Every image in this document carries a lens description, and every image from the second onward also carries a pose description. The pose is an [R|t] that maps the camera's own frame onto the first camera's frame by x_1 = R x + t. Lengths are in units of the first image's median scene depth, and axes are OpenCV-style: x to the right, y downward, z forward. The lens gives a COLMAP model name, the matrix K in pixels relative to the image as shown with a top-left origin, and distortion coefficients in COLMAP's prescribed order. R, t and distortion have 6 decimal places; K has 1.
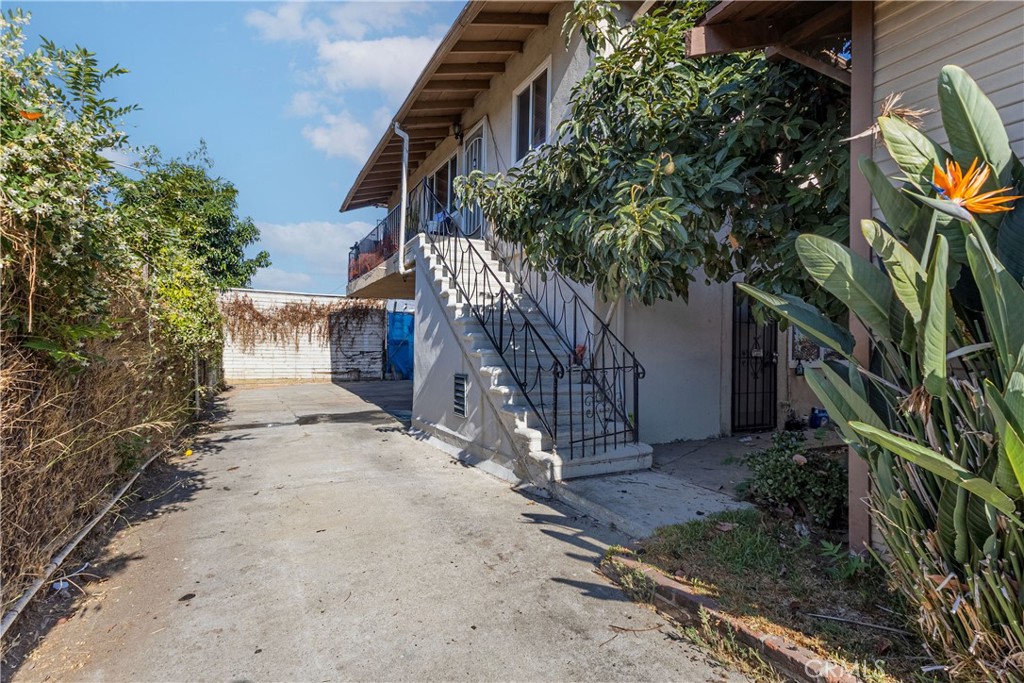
lens RADIAL K [[468.8, 0, 512.0], [0, 468.8, 341.5], [0, 0, 1]] dist [0.031561, 0.000107]
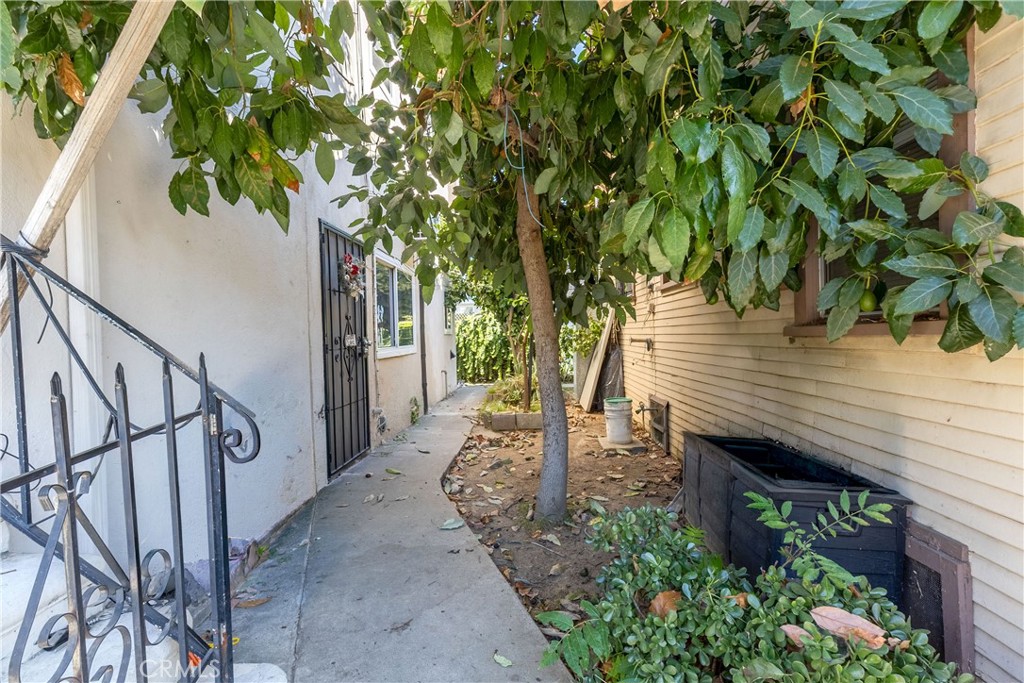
lens RADIAL K [[468.8, 0, 512.0], [0, 468.8, 341.5], [0, 0, 1]] dist [0.031561, 0.000107]
pose [[0.510055, -0.037370, 0.859330, 0.066033], [0.011371, 0.999261, 0.036706, 0.003801], [-0.860067, -0.008950, 0.510103, 0.390274]]
